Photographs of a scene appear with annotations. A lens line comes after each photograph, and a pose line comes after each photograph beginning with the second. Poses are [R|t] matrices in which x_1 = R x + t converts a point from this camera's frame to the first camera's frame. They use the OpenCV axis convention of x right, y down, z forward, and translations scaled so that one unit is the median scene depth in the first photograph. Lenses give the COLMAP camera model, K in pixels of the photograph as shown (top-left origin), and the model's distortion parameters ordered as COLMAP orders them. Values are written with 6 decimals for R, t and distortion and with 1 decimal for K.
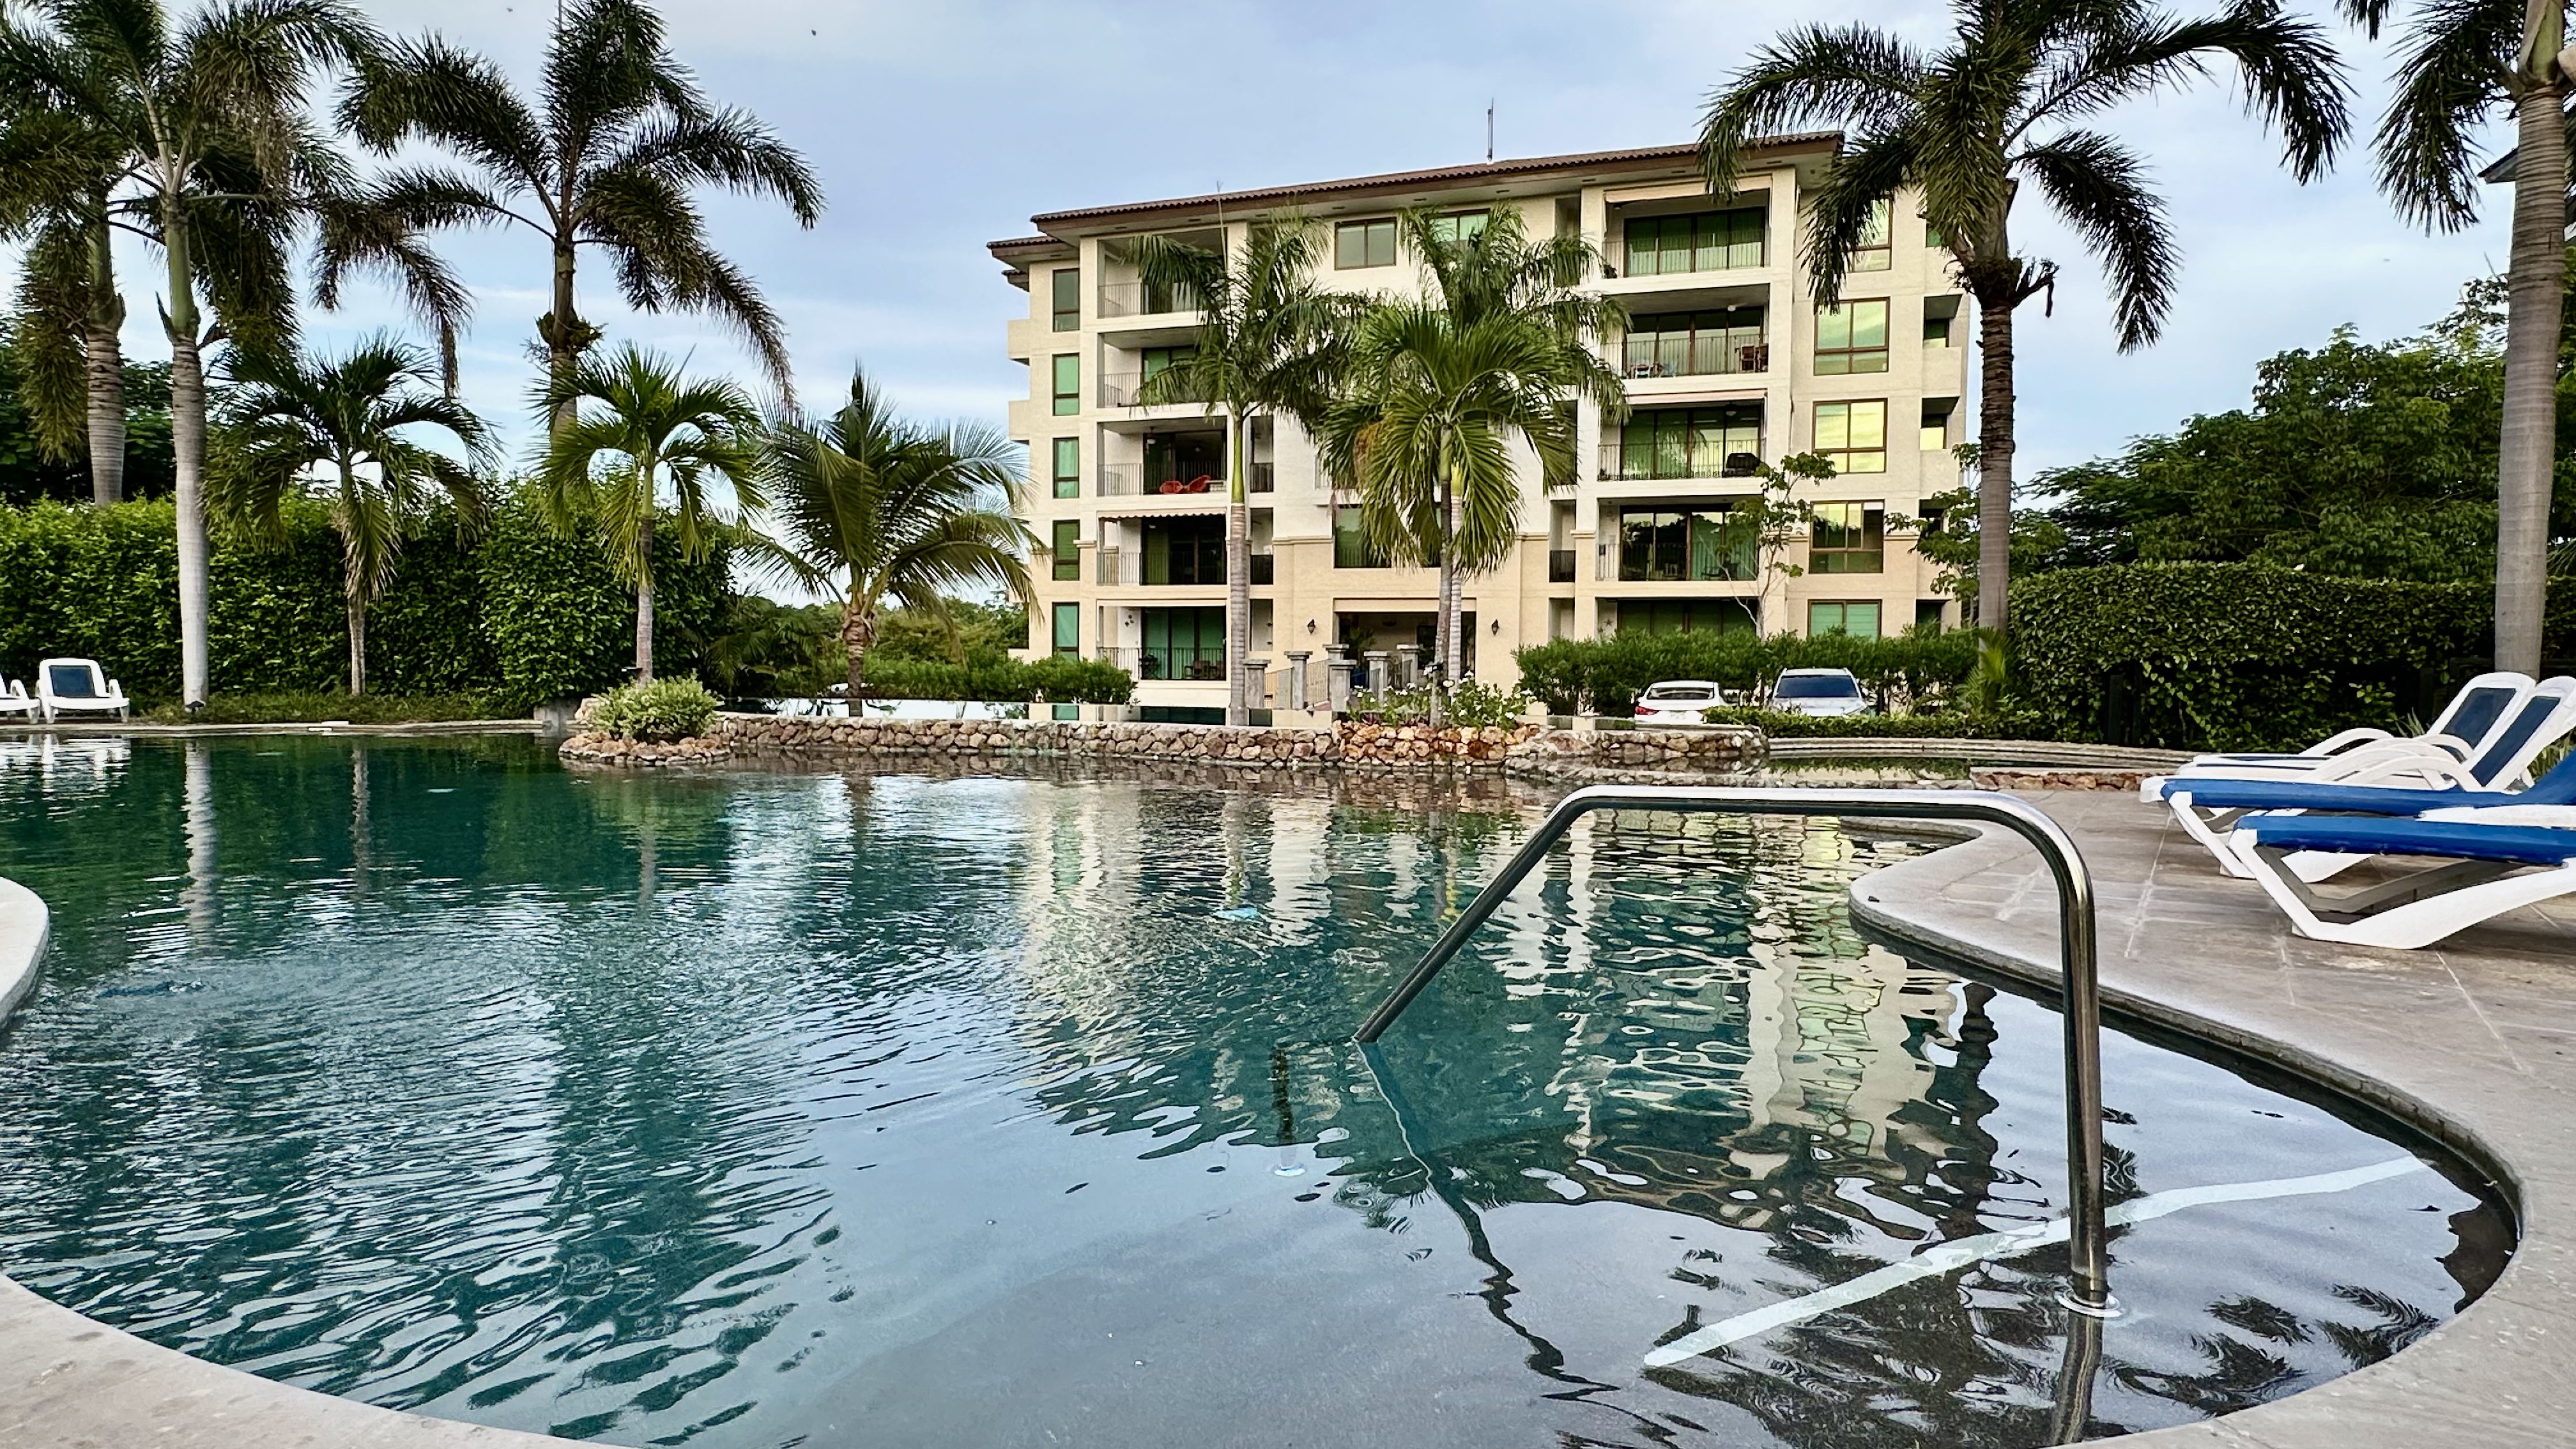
lens RADIAL K [[1510.8, 0, 1292.6], [0, 1510.8, 722.0], [0, 0, 1]] dist [0.004327, 0.002767]
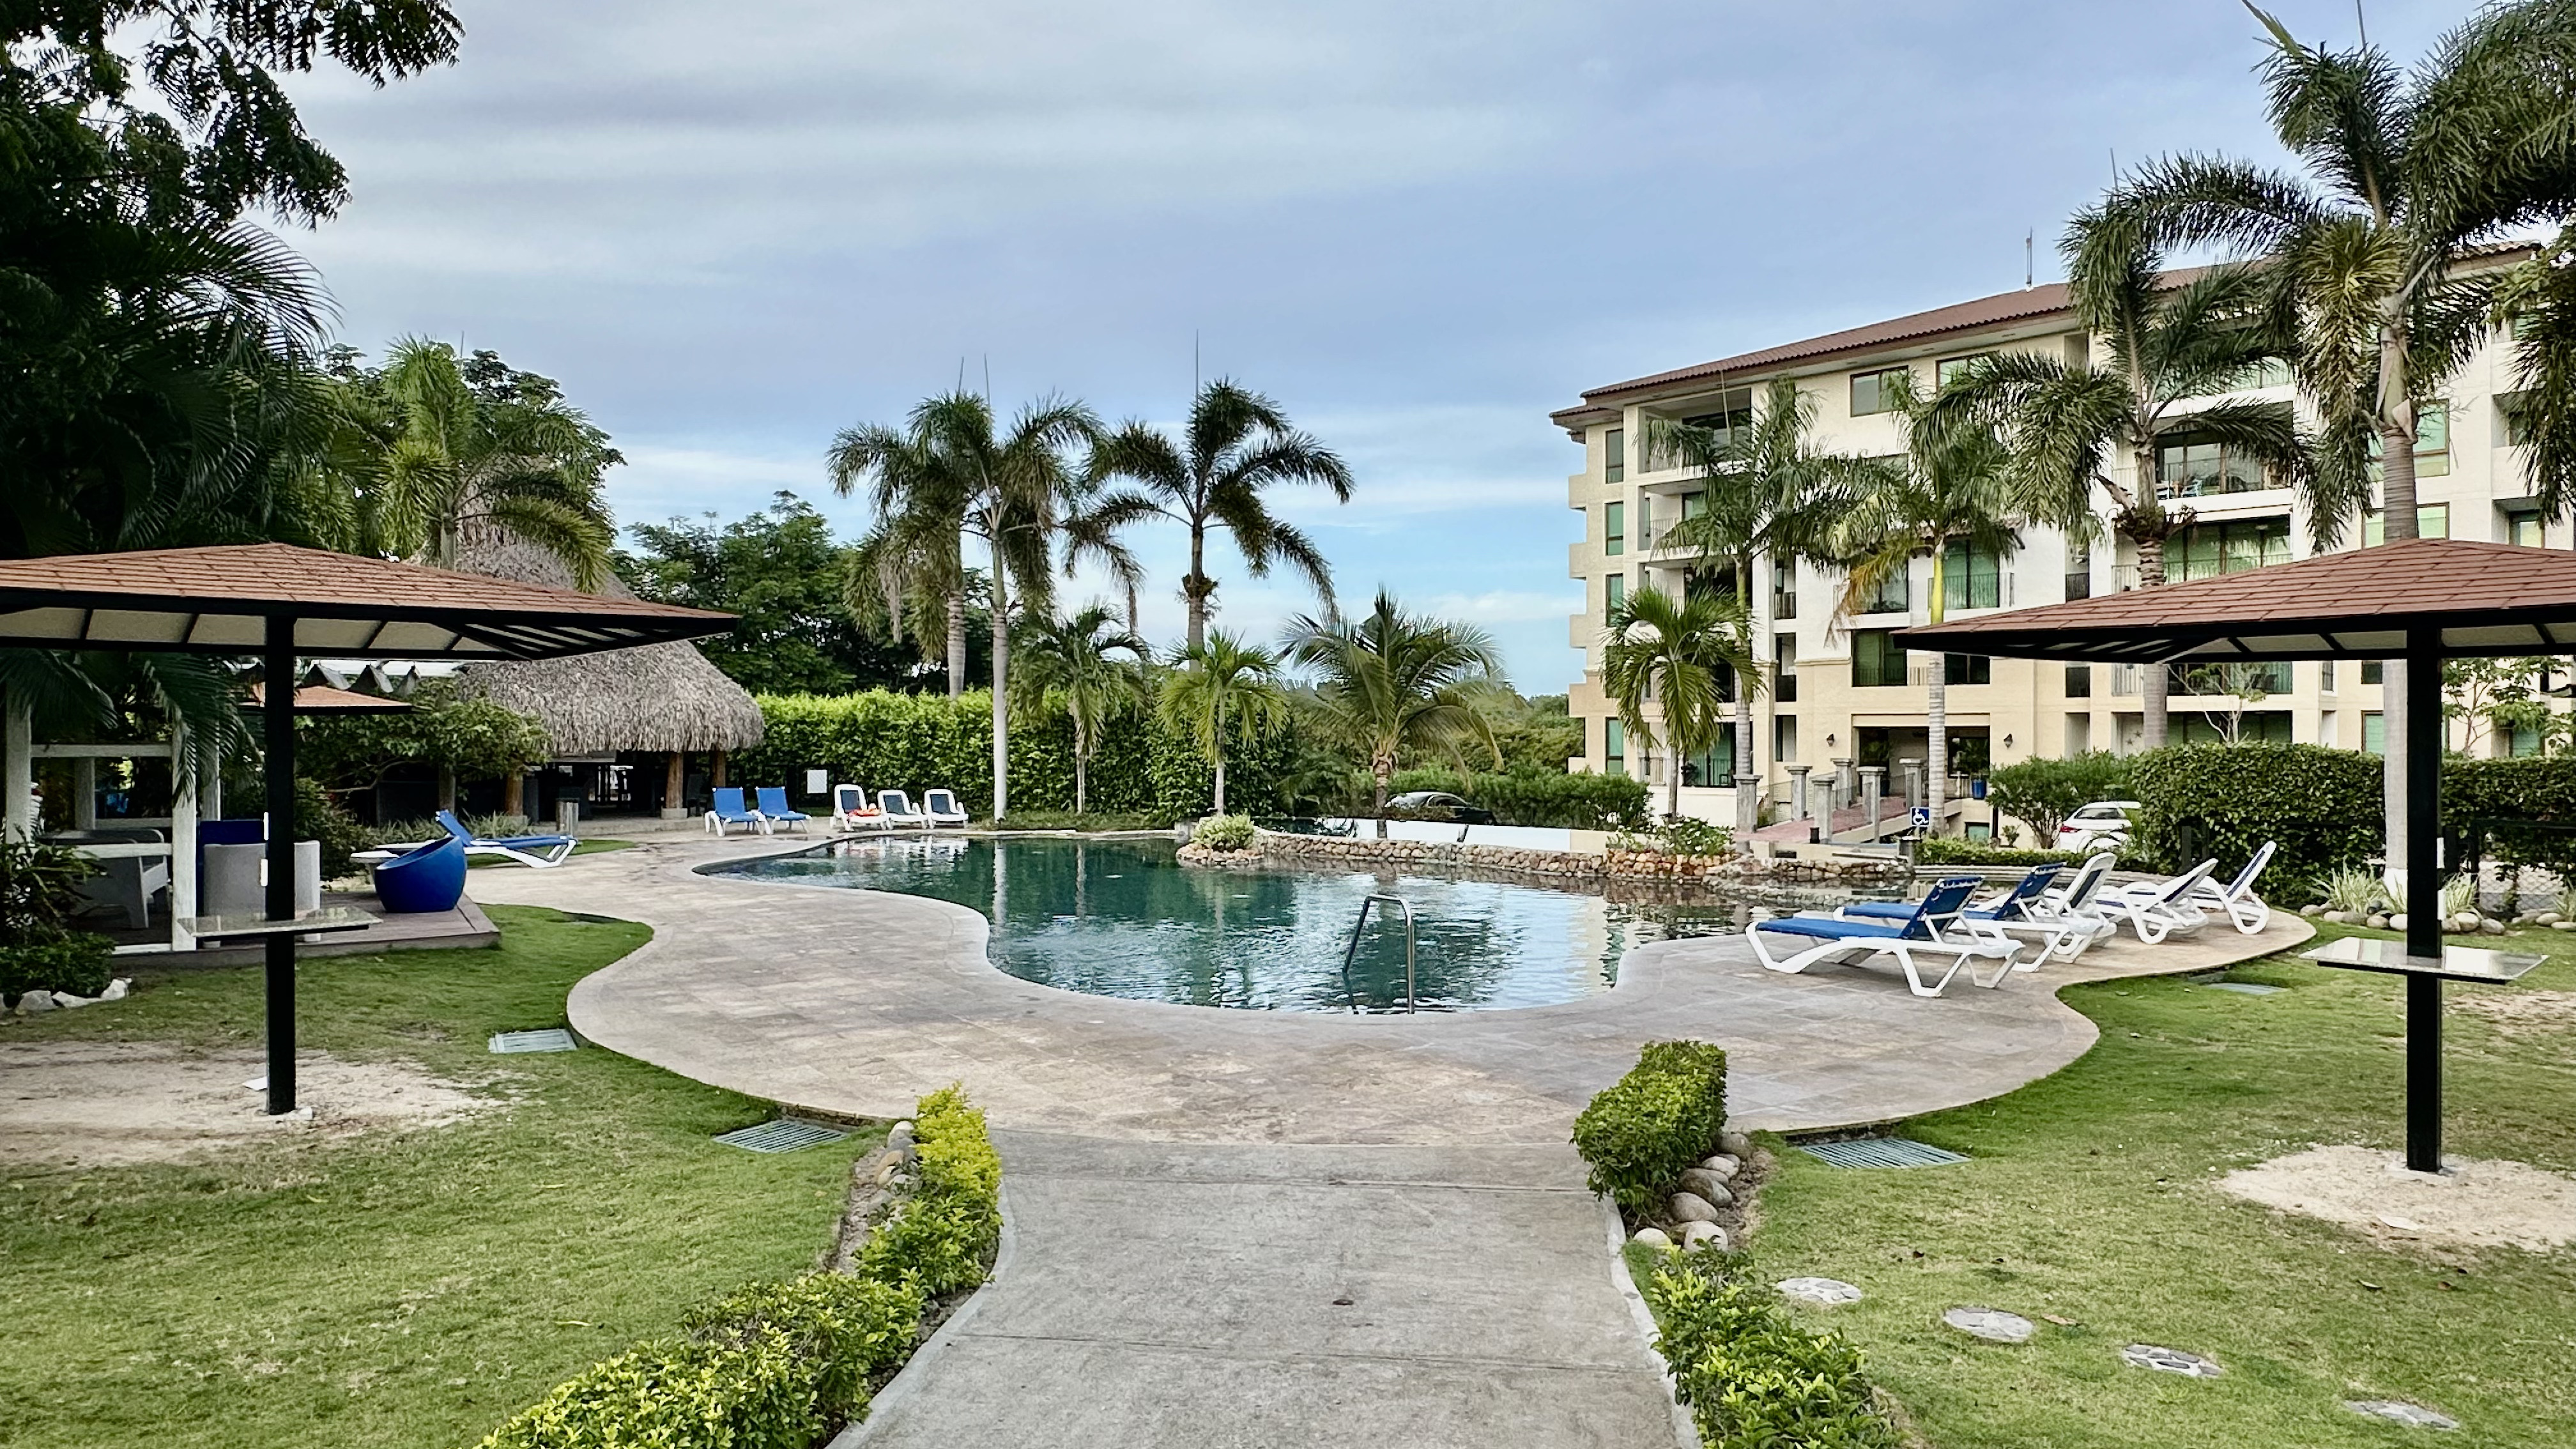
lens RADIAL K [[1510.8, 0, 1286.4], [0, 1510.8, 728.6], [0, 0, 1]] dist [0.004327, 0.002767]
pose [[0.913486, -0.009981, -0.406747, 0.246272], [-0.012010, 0.998602, -0.051479, -0.026825], [0.406692, 0.051910, 0.912089, -0.396760]]
